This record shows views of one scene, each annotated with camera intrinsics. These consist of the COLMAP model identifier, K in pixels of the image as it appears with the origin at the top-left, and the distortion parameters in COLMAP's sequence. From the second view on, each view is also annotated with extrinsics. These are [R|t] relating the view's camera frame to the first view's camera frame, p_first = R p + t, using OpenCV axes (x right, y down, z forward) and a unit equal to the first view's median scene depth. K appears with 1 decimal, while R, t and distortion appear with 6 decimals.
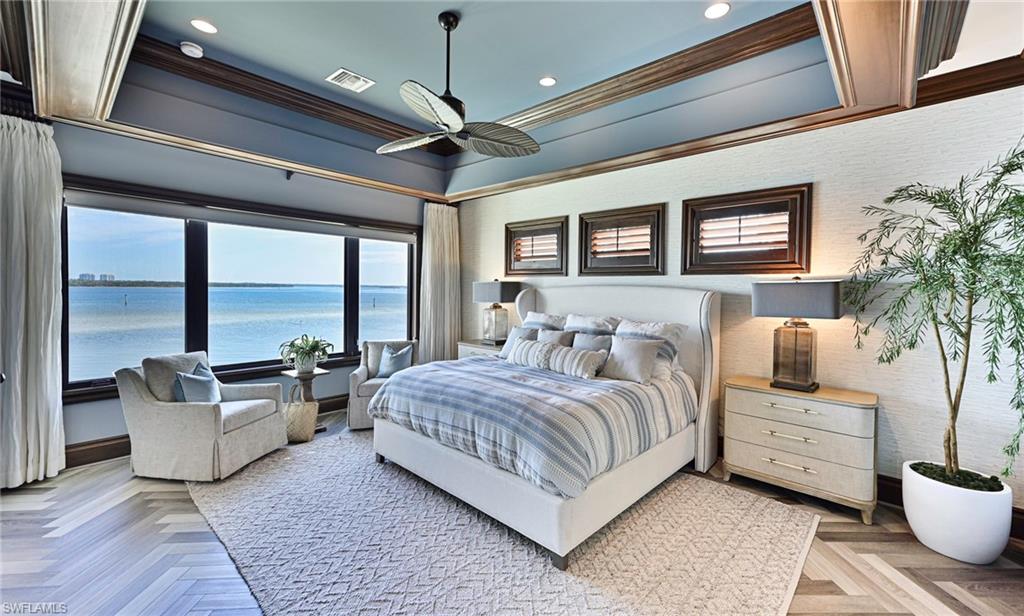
lens RADIAL K [[413.9, 0, 518.9], [0, 413.9, 300.5], [0, 0, 1]] dist [0.016568, 0.000471]
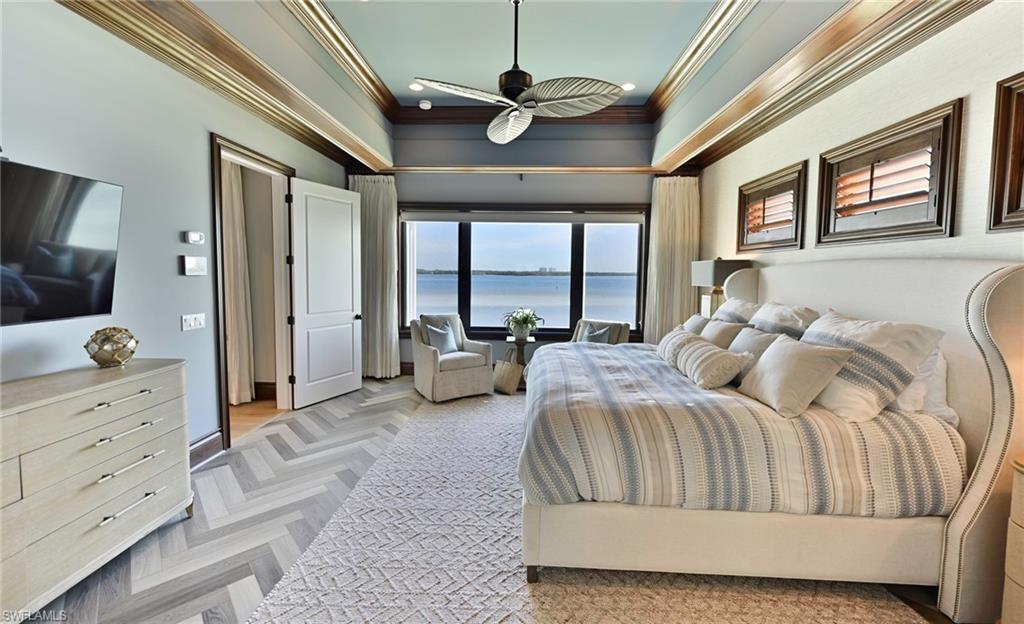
lens RADIAL K [[413.9, 0, 523.2], [0, 413.9, 295.7], [0, 0, 1]] dist [0.016568, 0.000471]
pose [[0.646341, 0.037342, -0.762135, 0.397312], [-0.026684, 0.999297, 0.026332, 0.014846], [0.762582, 0.003317, 0.646883, 0.227490]]
